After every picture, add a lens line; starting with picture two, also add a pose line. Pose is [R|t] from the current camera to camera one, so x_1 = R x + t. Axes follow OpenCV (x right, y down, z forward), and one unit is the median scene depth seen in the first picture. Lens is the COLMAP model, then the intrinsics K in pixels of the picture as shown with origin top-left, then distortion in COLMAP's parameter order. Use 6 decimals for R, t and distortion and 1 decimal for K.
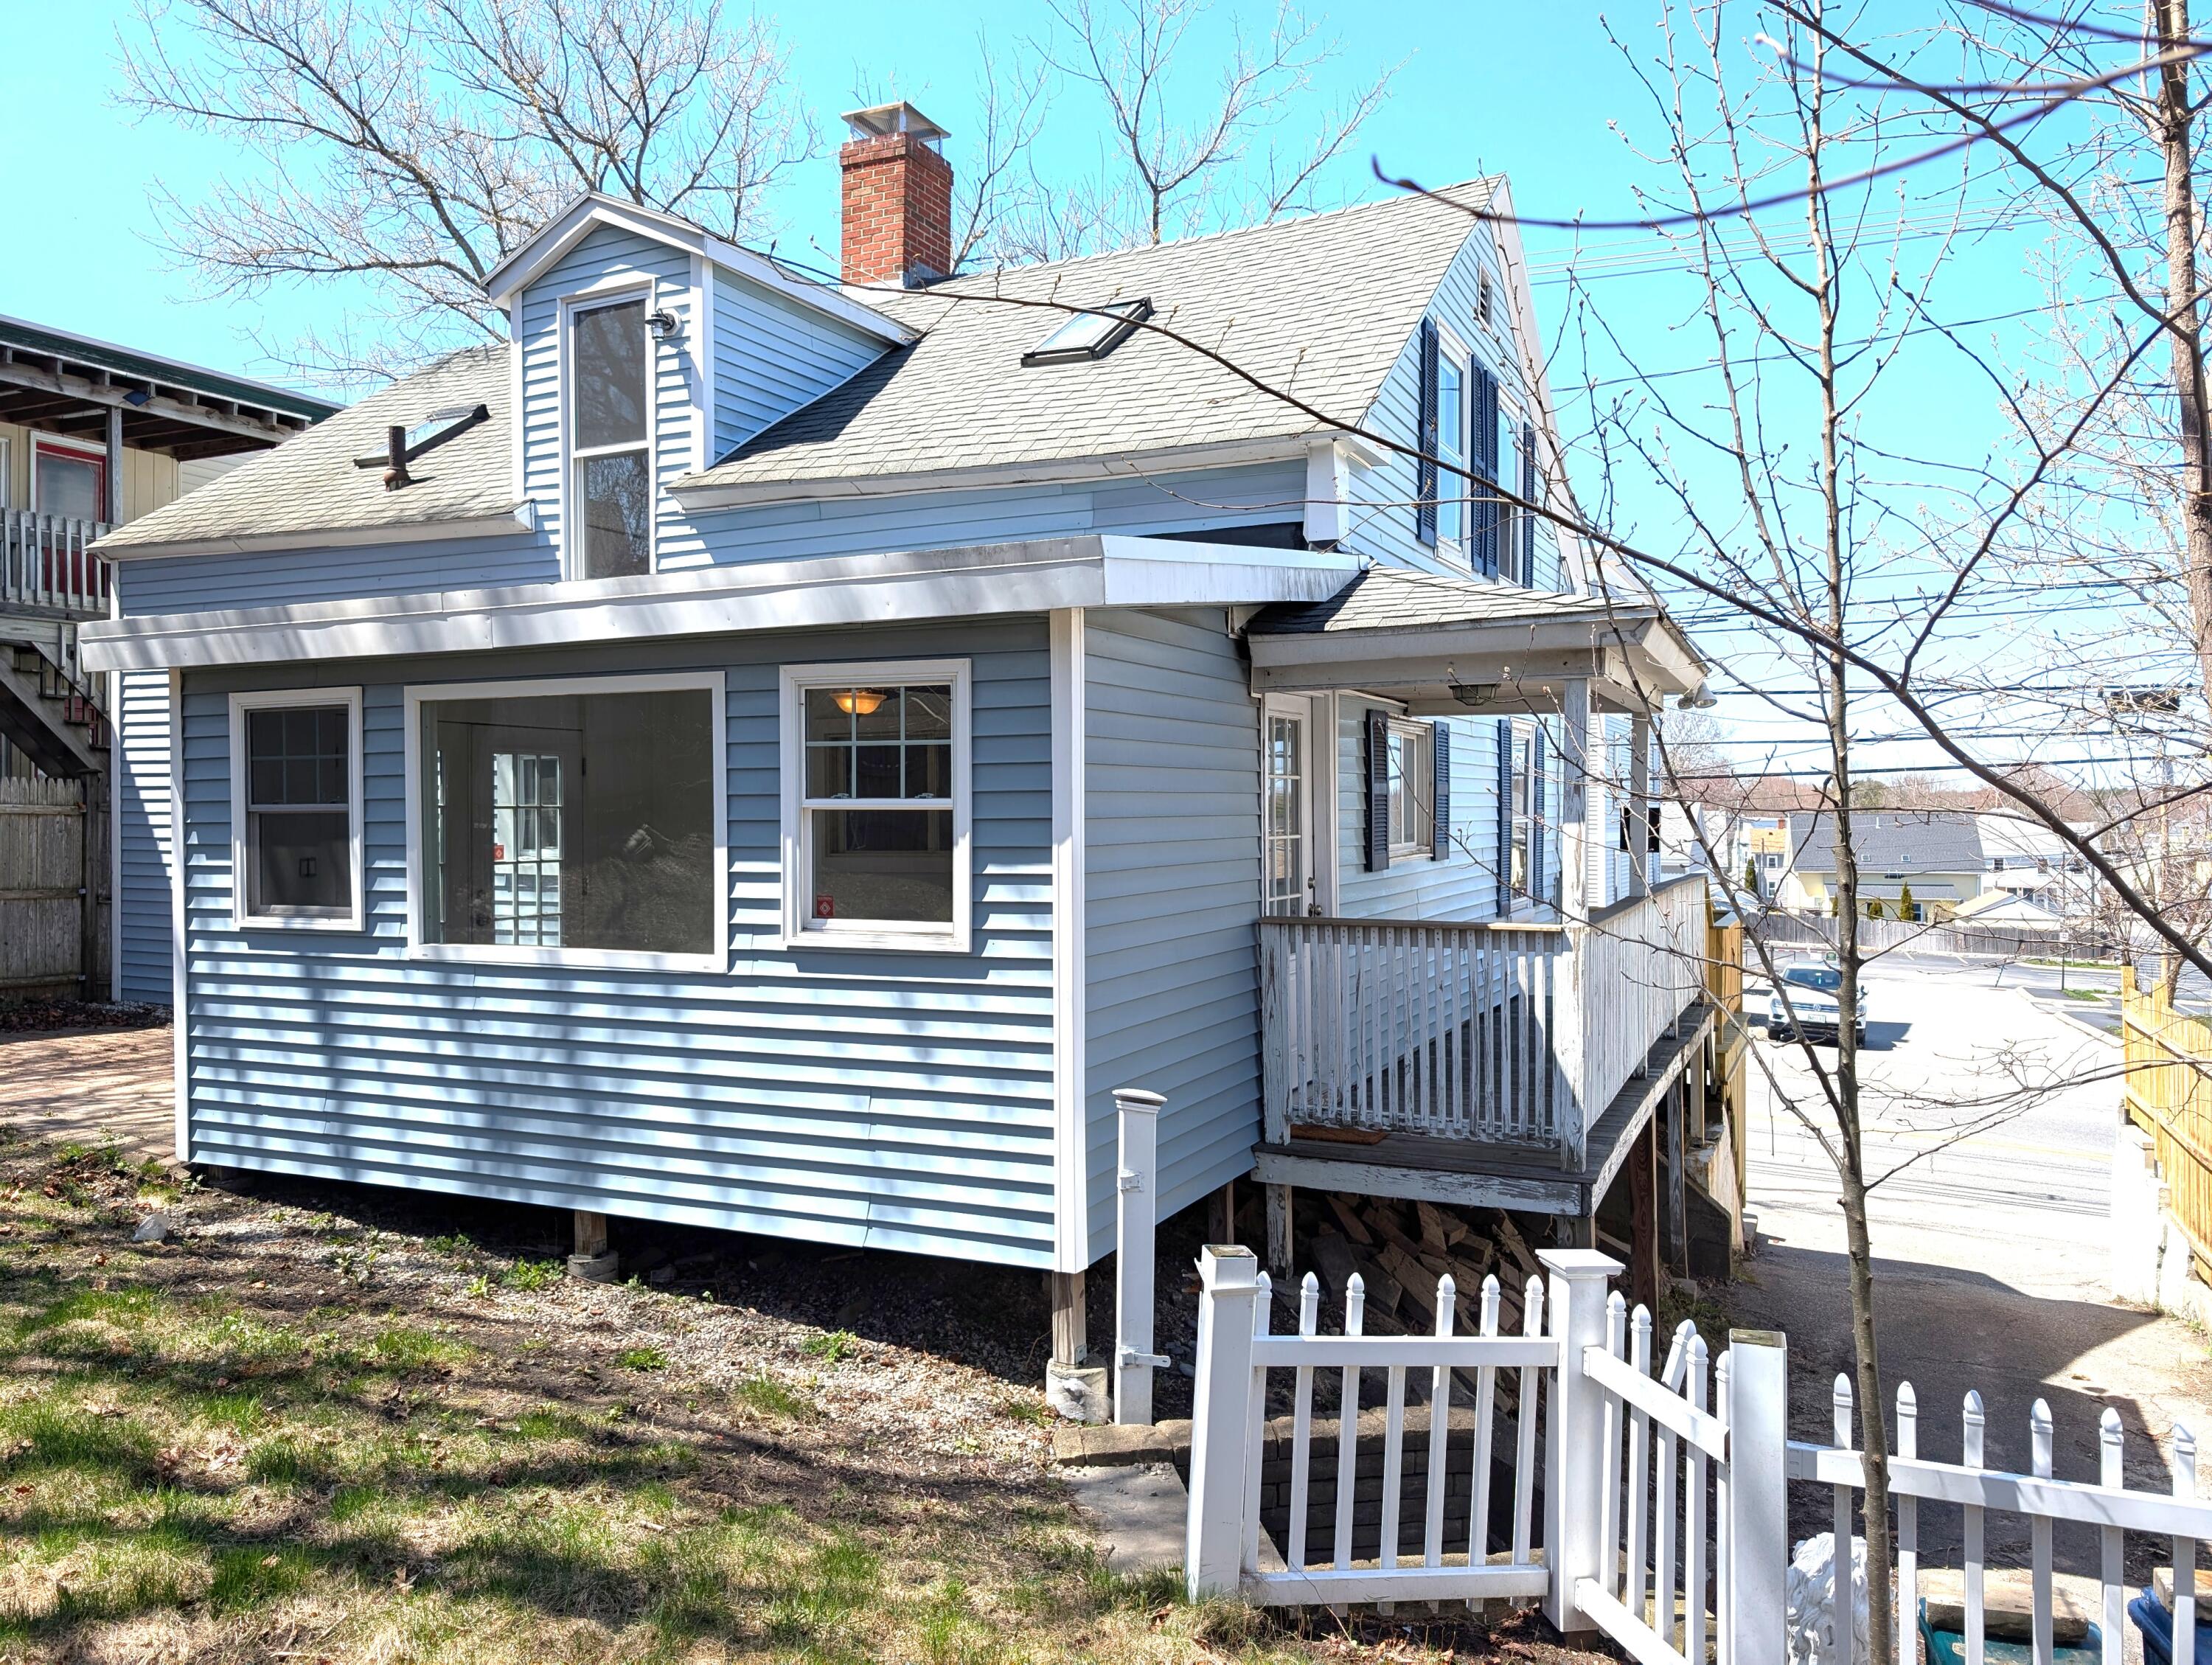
lens RADIAL K [[1579.8, 0, 1111.0], [0, 1579.8, 820.5], [0, 0, 1]] dist [0.011468, -0.011211]
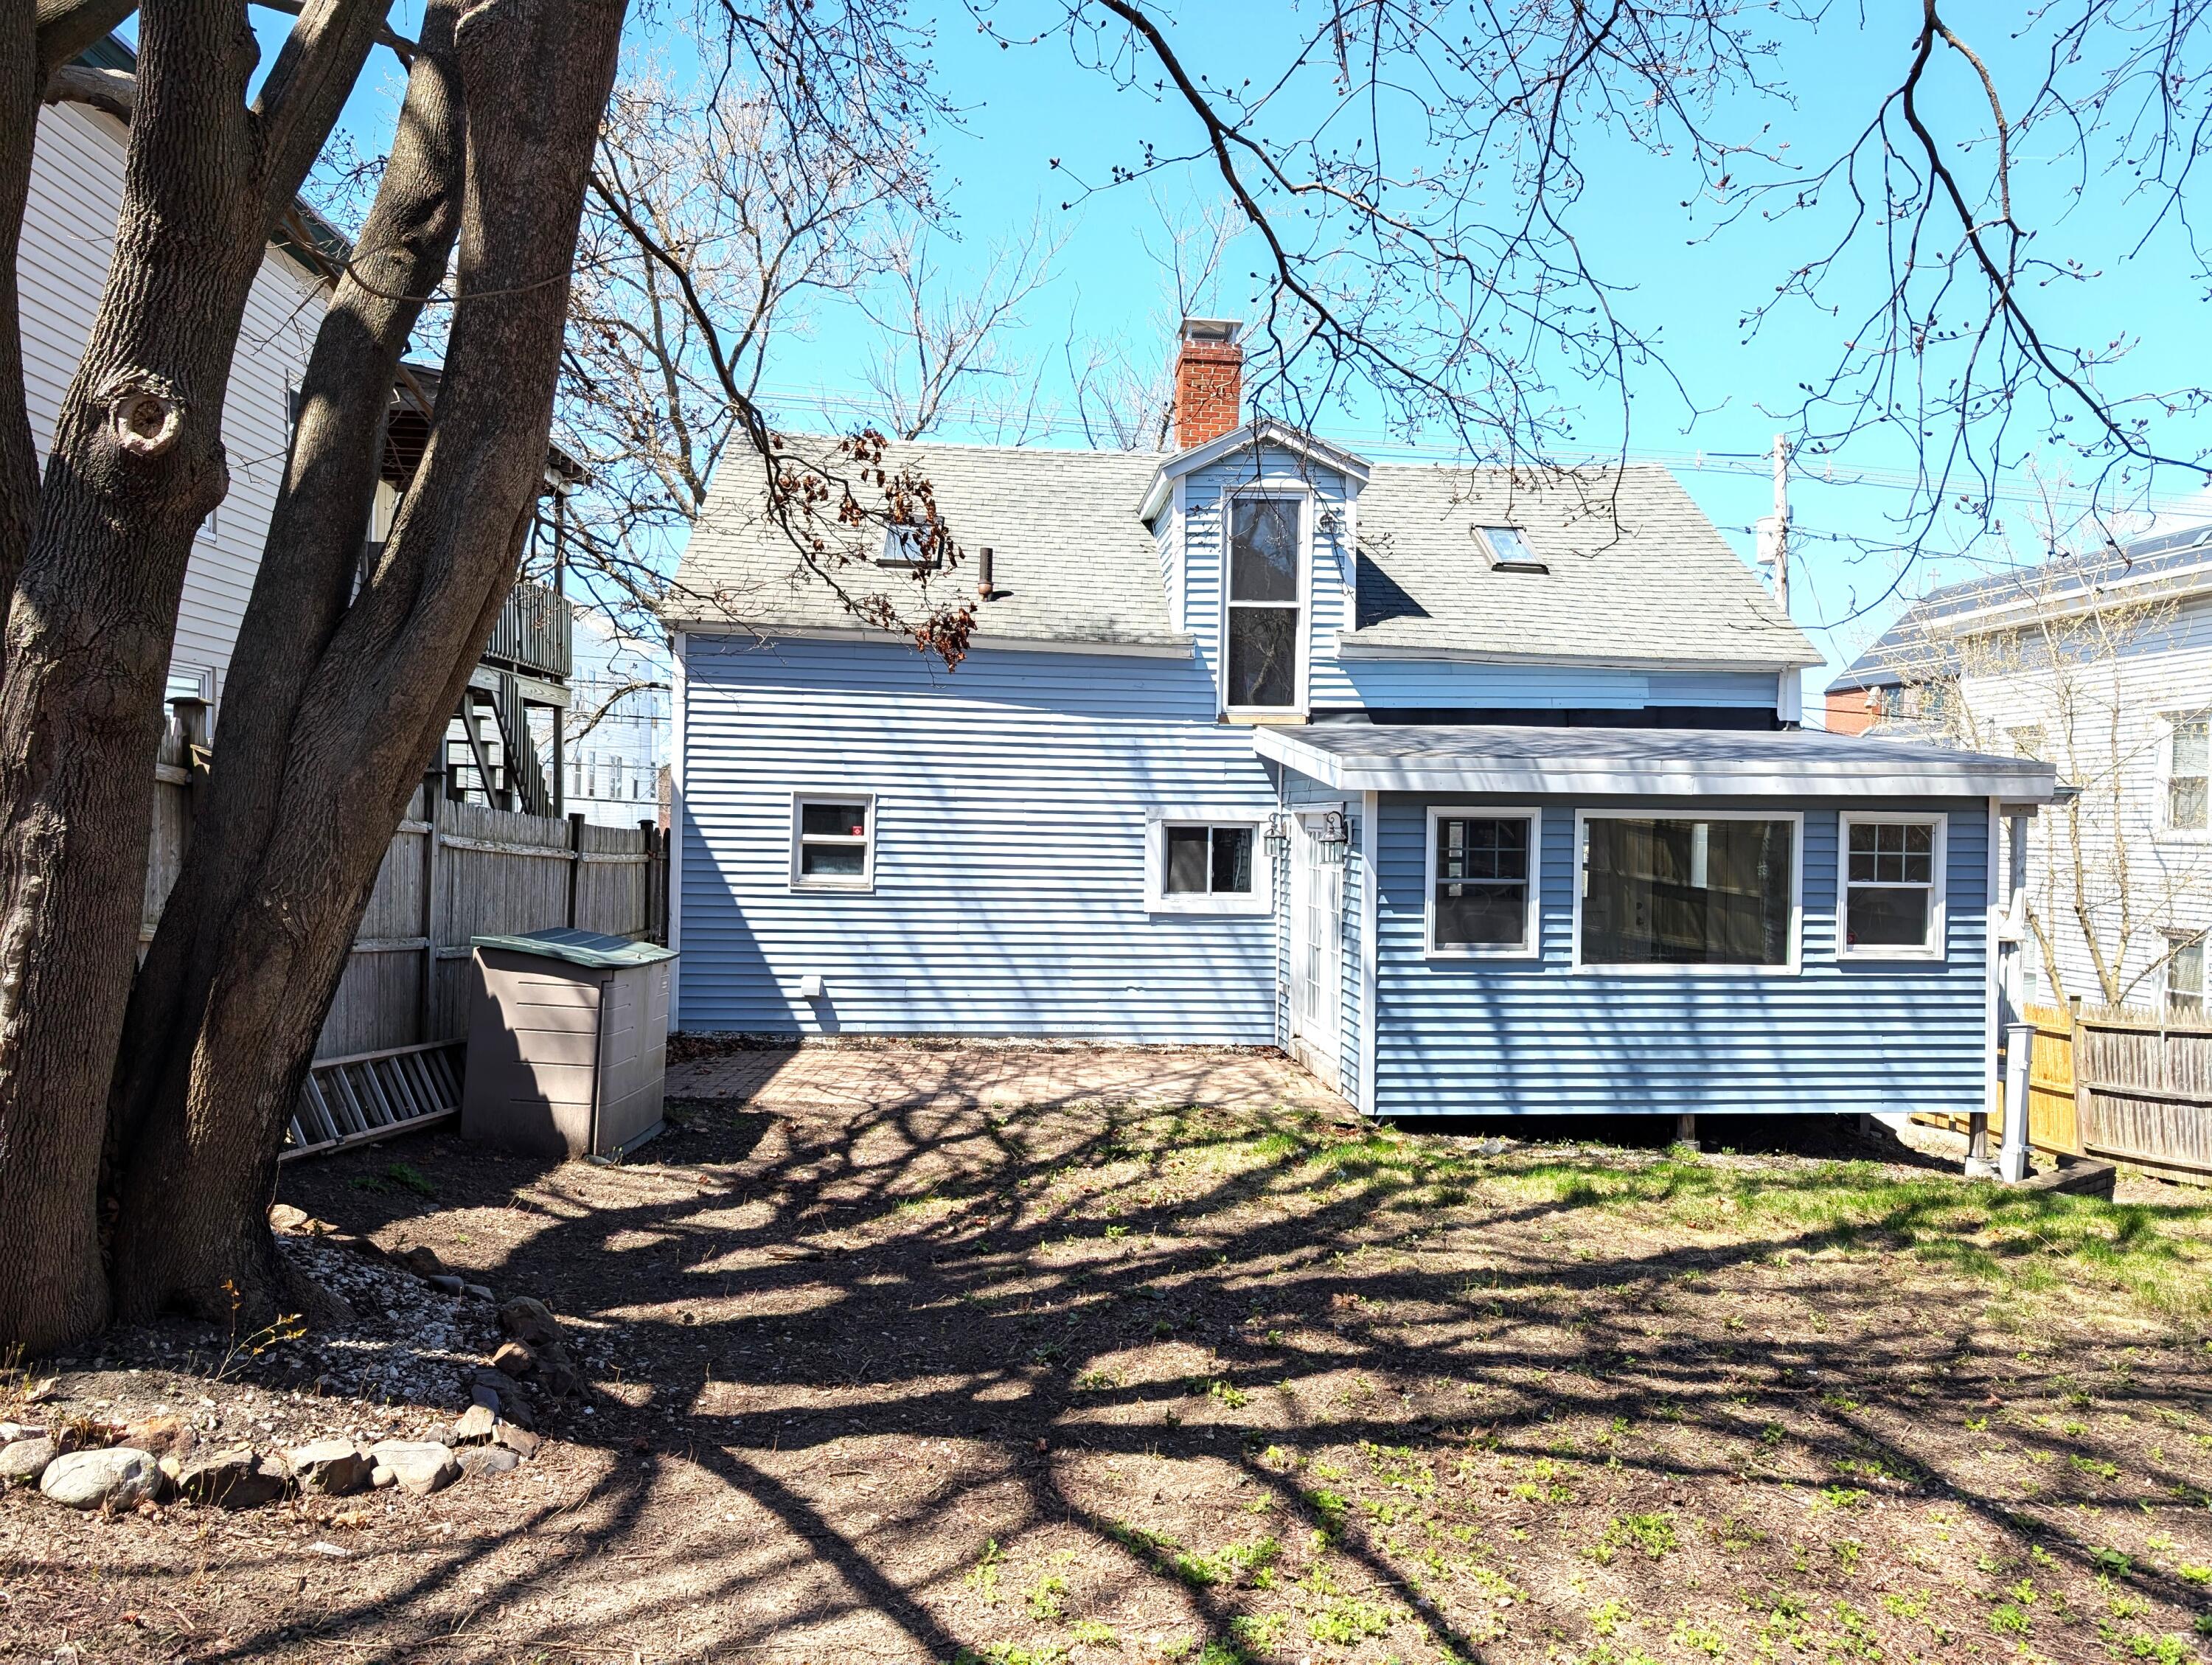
lens RADIAL K [[1579.8, 0, 1102.5], [0, 1579.8, 841.6], [0, 0, 1]] dist [0.011468, -0.011211]
pose [[0.877975, 0.009895, 0.478605, -1.660021], [-0.014250, 0.999884, 0.005469, -0.052387], [-0.478495, -0.011622, 0.878013, -0.208954]]
